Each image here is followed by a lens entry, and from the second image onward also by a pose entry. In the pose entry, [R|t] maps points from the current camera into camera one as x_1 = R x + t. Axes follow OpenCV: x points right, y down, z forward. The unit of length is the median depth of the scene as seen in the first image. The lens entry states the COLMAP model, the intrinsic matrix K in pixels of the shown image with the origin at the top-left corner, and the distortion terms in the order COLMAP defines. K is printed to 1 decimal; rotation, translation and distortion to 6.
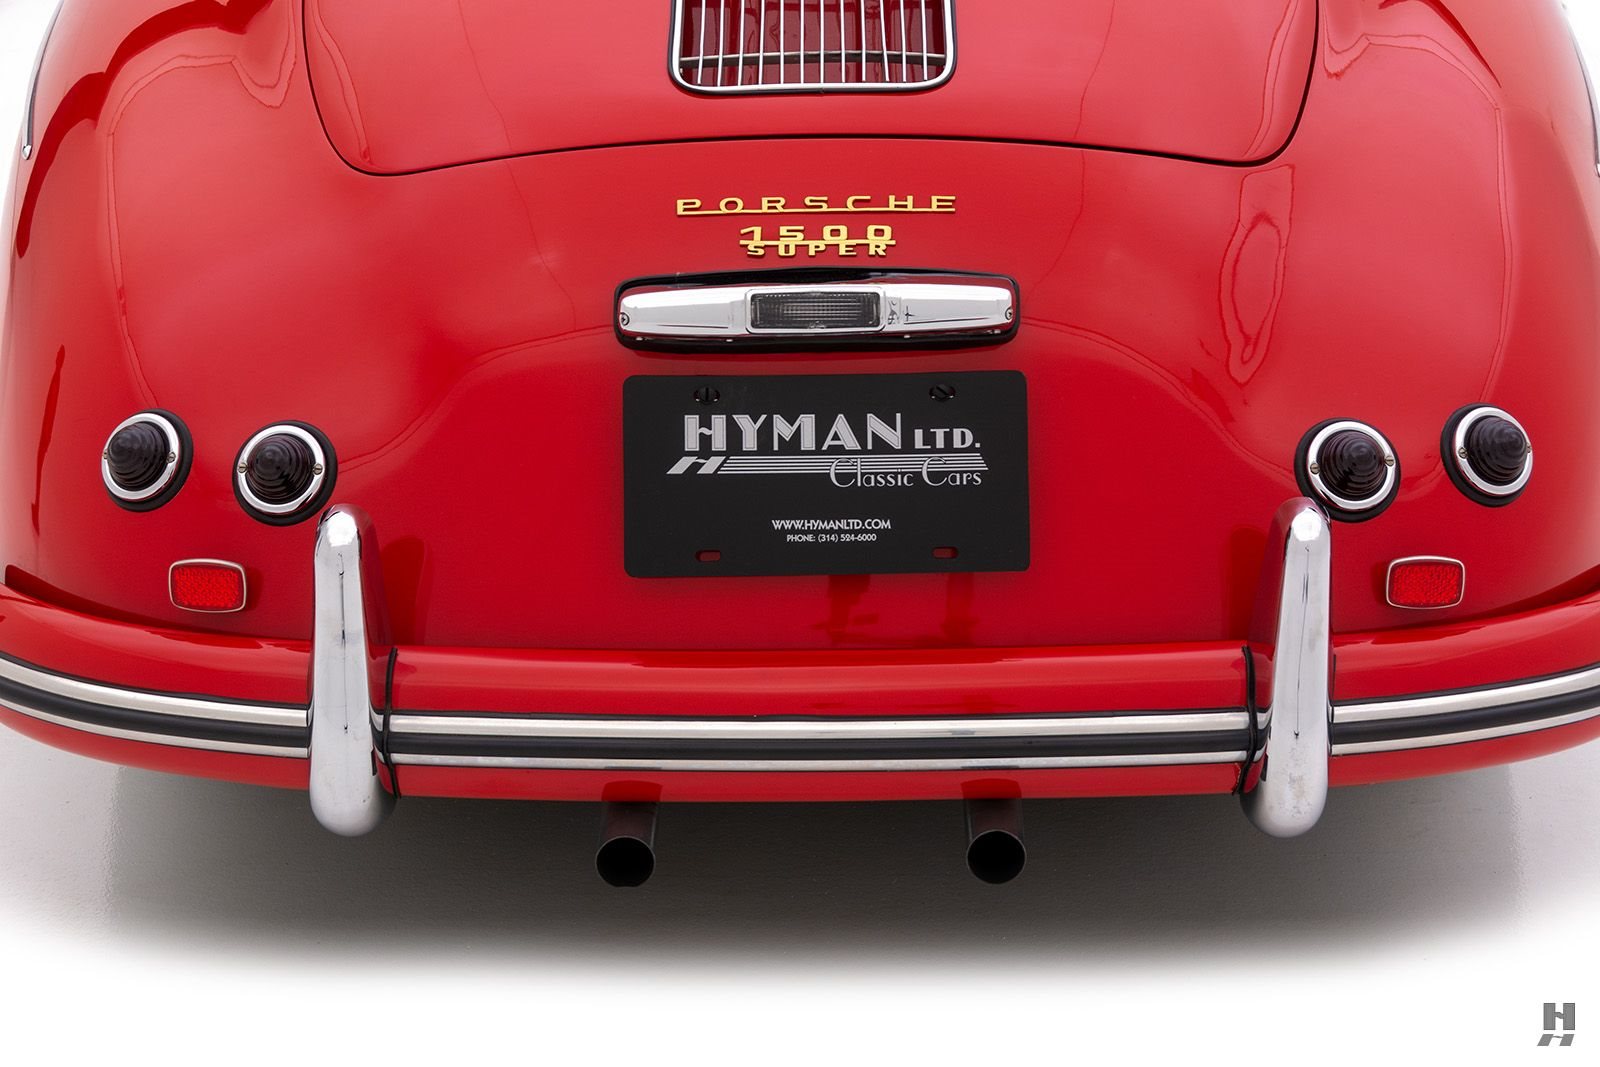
lens RADIAL K [[3525.2, 0, 793.5], [0, 3525.2, 531.5], [0, 0, 1]] dist [-0.026991, 0.000000]
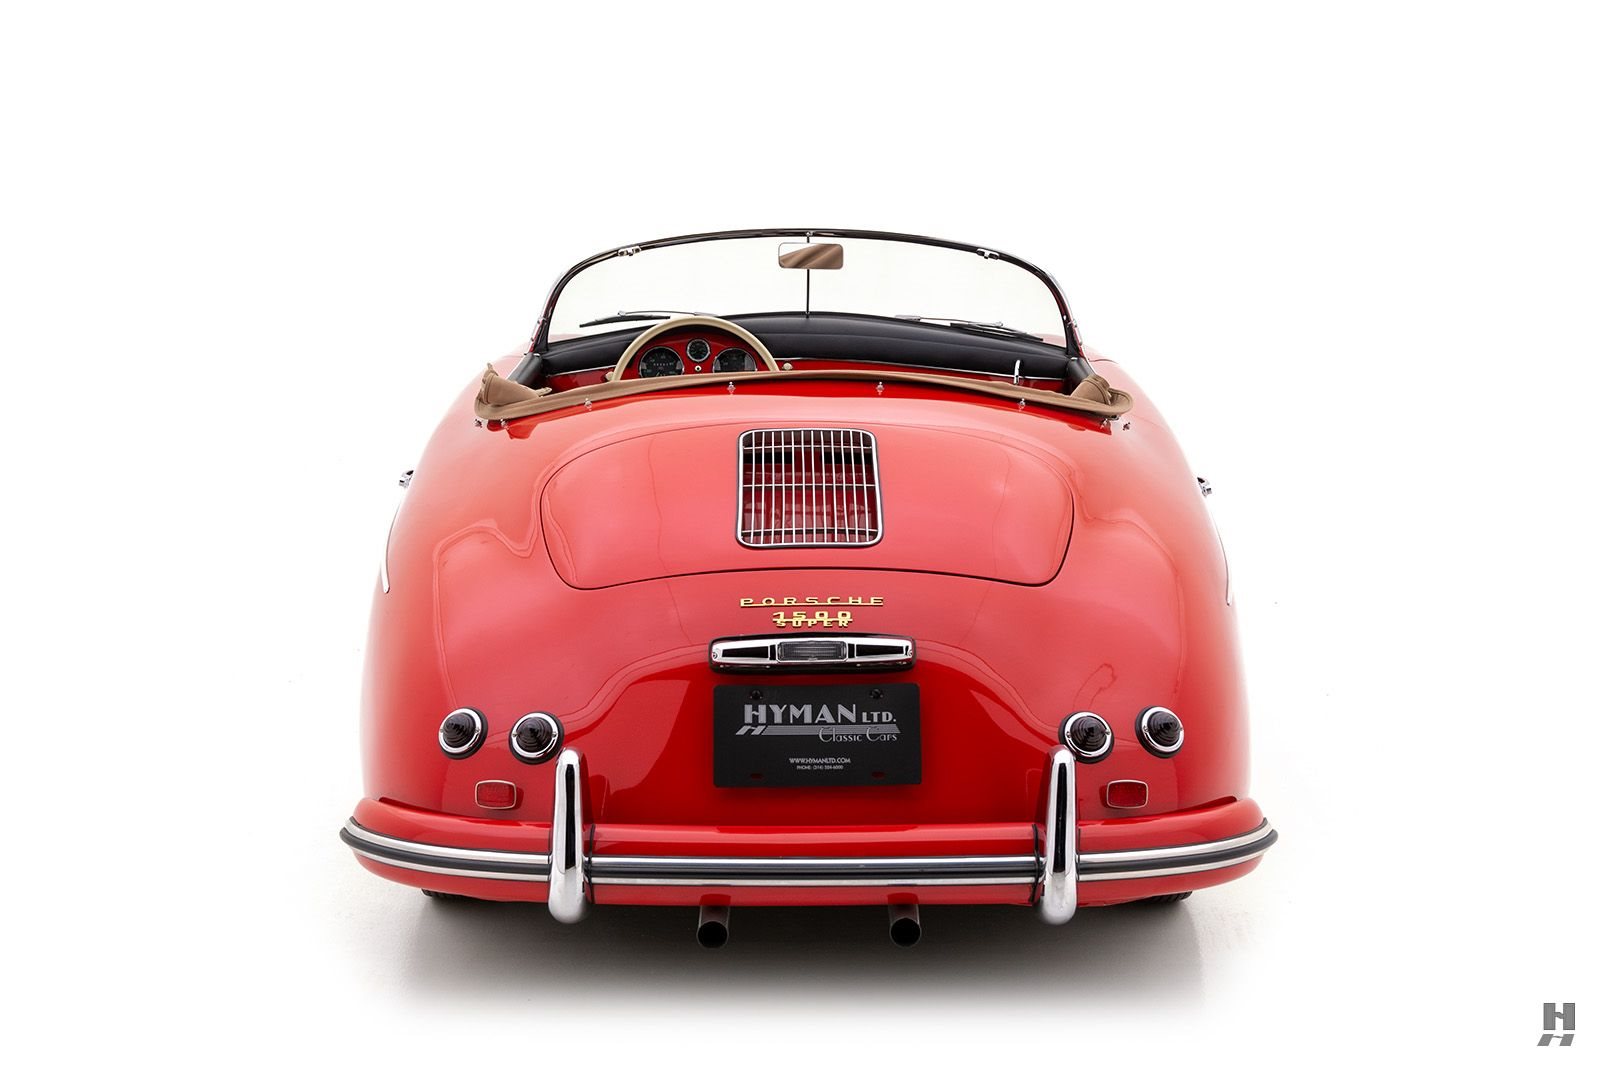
lens RADIAL K [[2494.9, 0, 792.4], [0, 2494.9, 536.0], [0, 0, 1]] dist [0.189057, 0.000000]
pose [[0.999984, 0.003733, 0.004287, -0.010647], [-0.002921, 0.984396, -0.175942, 0.117979], [-0.004877, 0.175926, 0.984391, -0.377960]]
